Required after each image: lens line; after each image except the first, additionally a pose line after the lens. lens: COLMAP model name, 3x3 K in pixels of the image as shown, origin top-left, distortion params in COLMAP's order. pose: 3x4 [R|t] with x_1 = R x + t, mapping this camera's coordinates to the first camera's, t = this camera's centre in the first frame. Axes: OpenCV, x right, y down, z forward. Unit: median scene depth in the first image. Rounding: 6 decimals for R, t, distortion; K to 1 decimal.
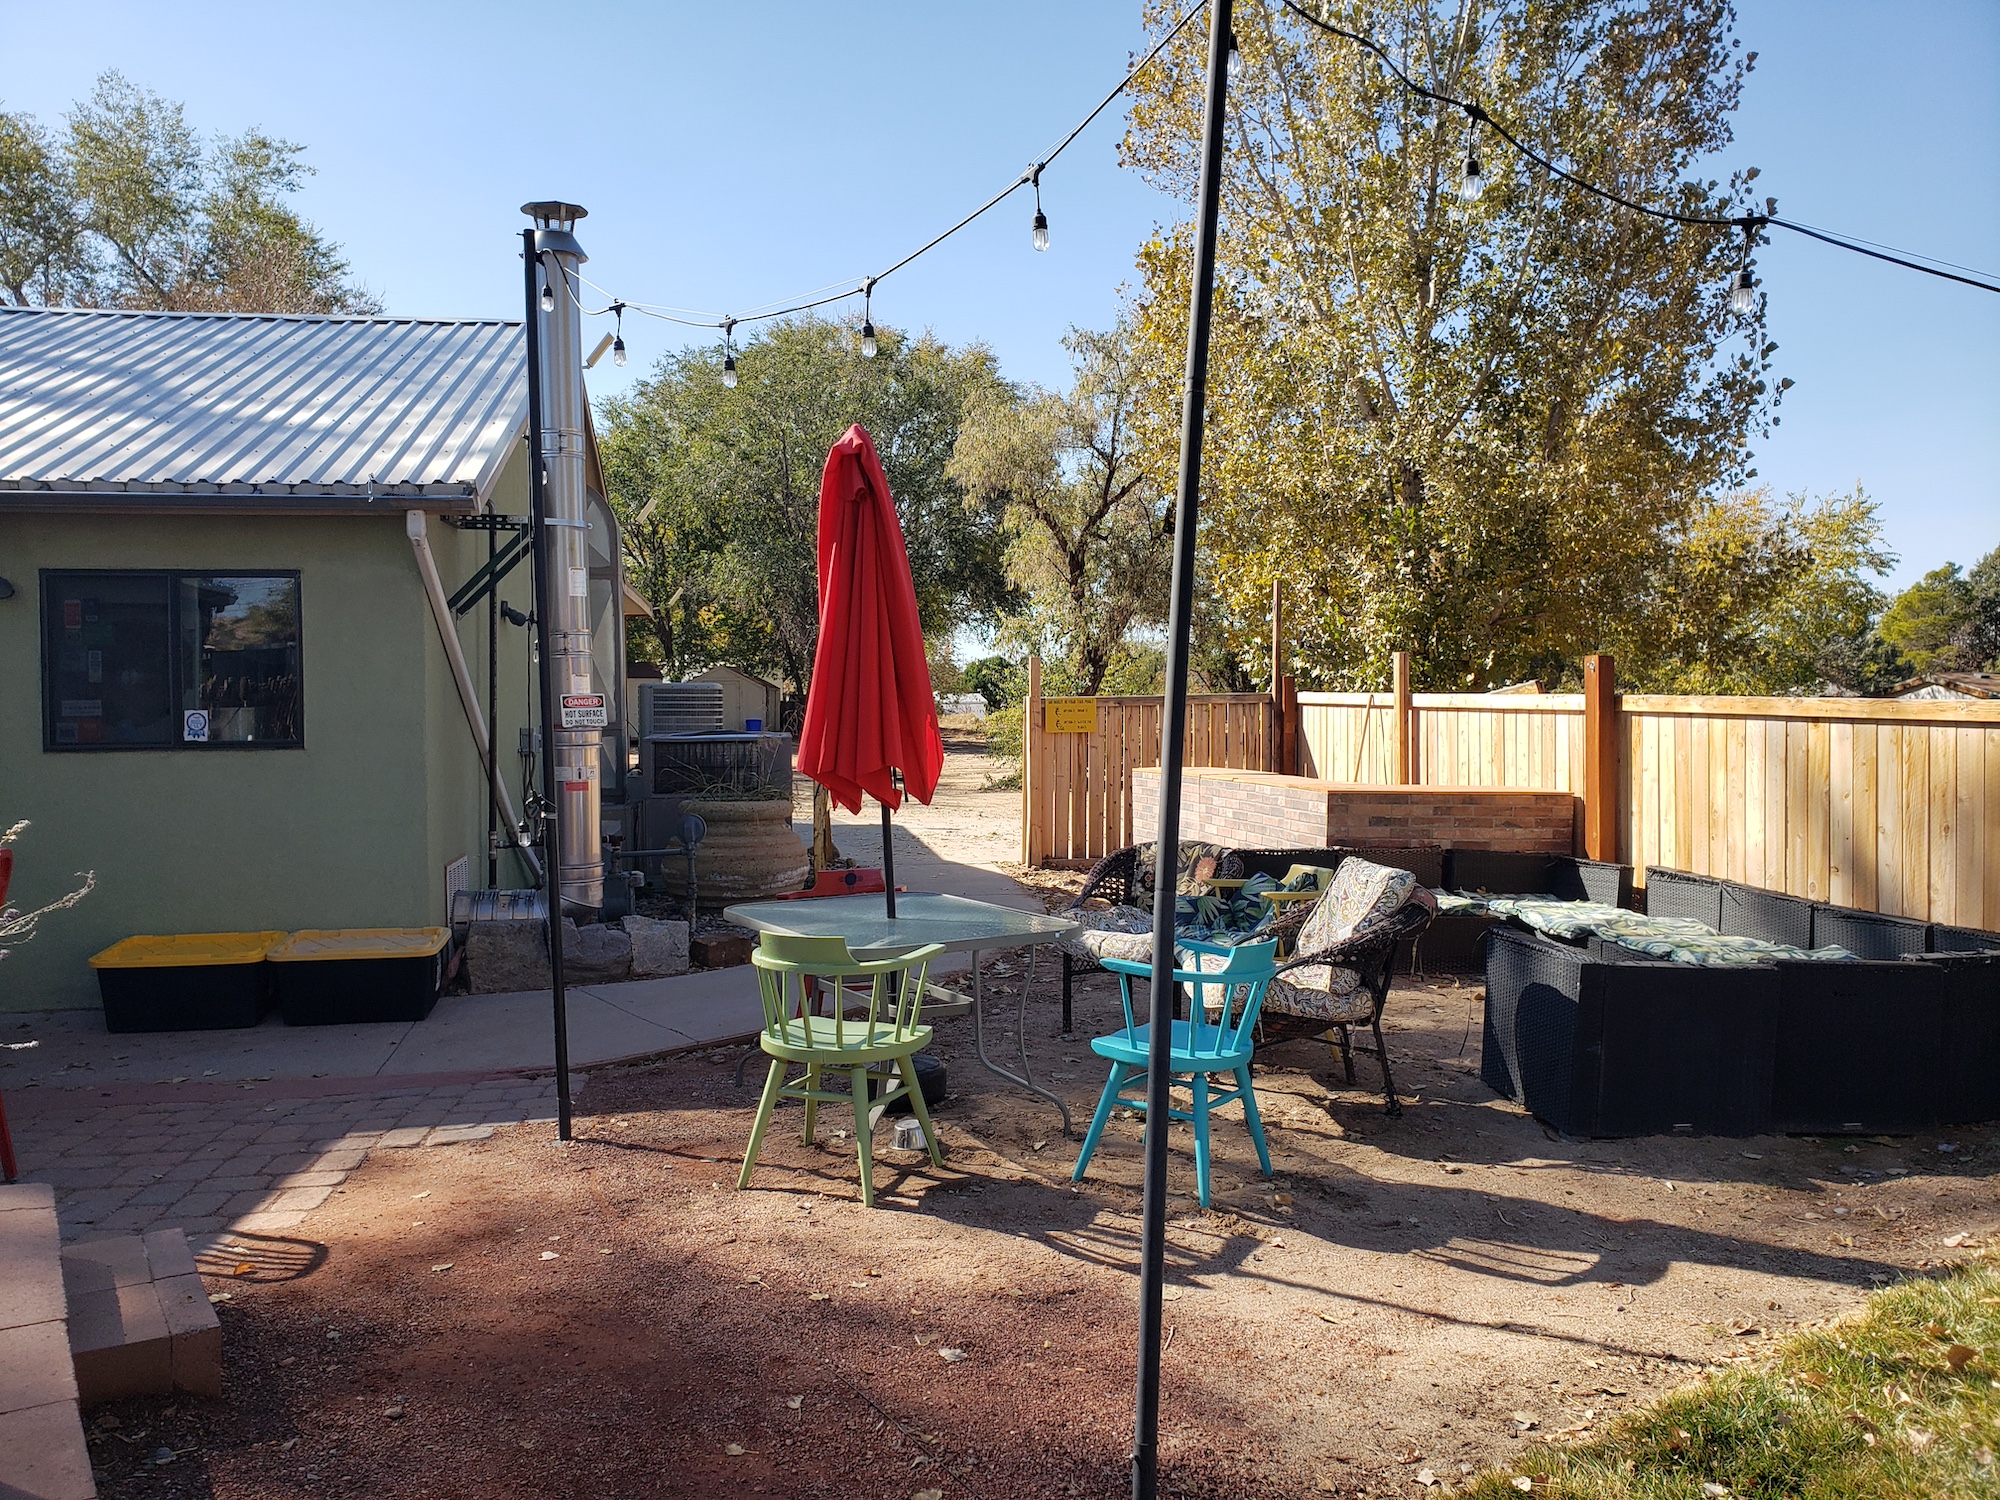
lens RADIAL K [[1633.0, 0, 1002.1], [0, 1633.0, 736.8], [0, 0, 1]] dist [0.001847, 0.029511]
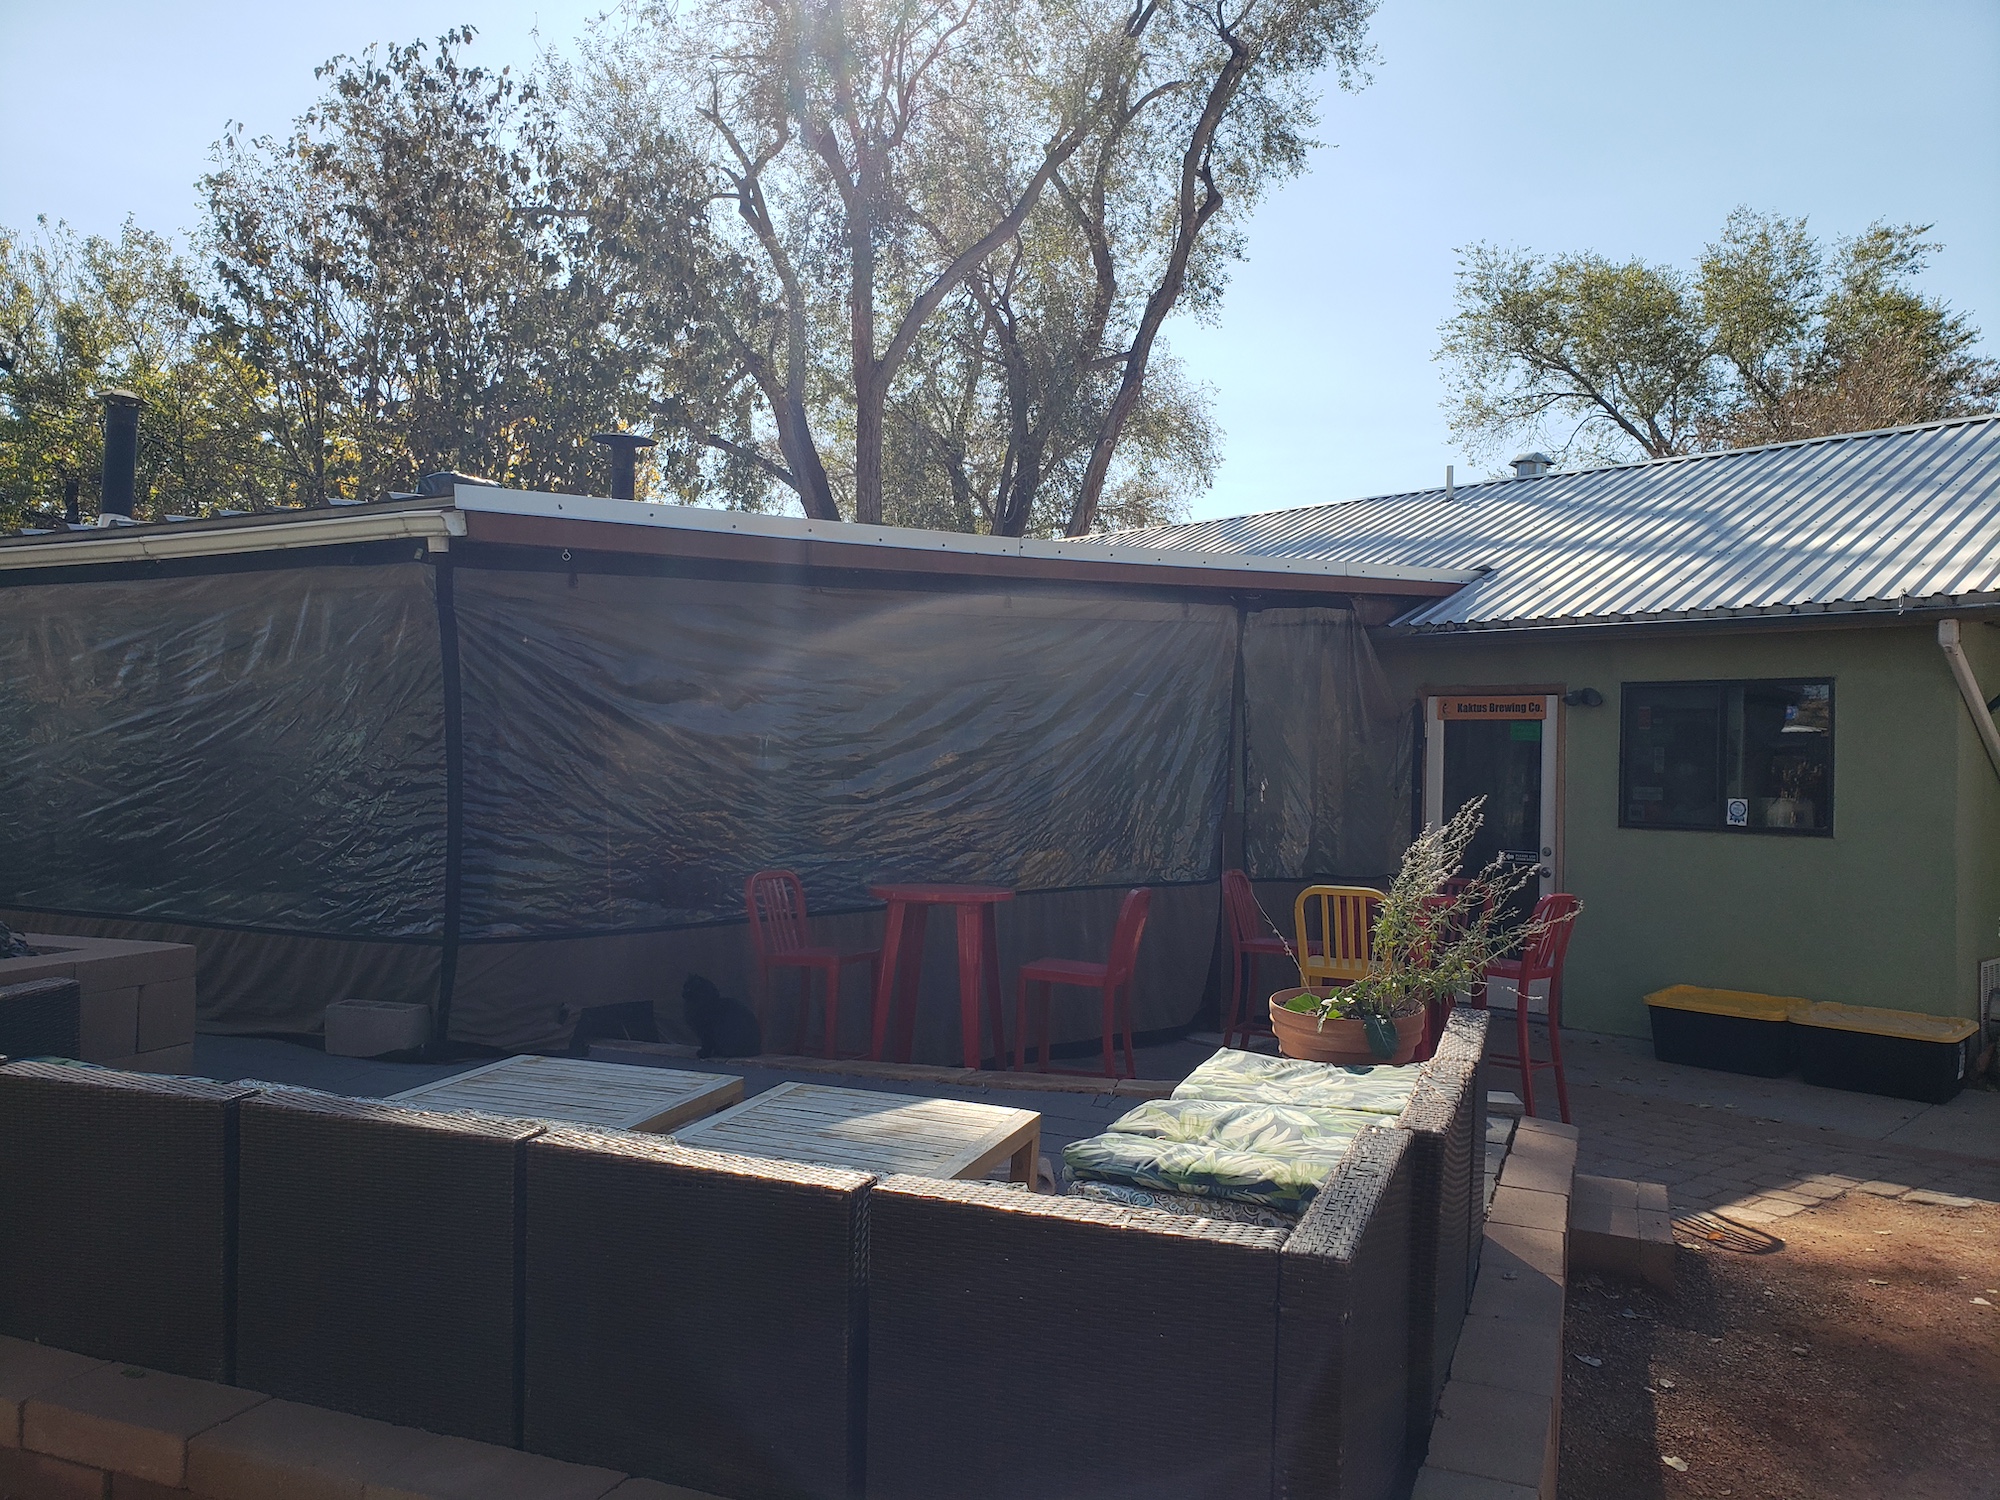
lens RADIAL K [[1633.0, 0, 1002.1], [0, 1633.0, 736.8], [0, 0, 1]] dist [0.001847, 0.029511]
pose [[0.609383, 0.010396, -0.792808, 0.107492], [-0.051047, 0.998354, -0.026145, -0.002876], [0.791231, 0.056402, 0.608910, -0.125863]]
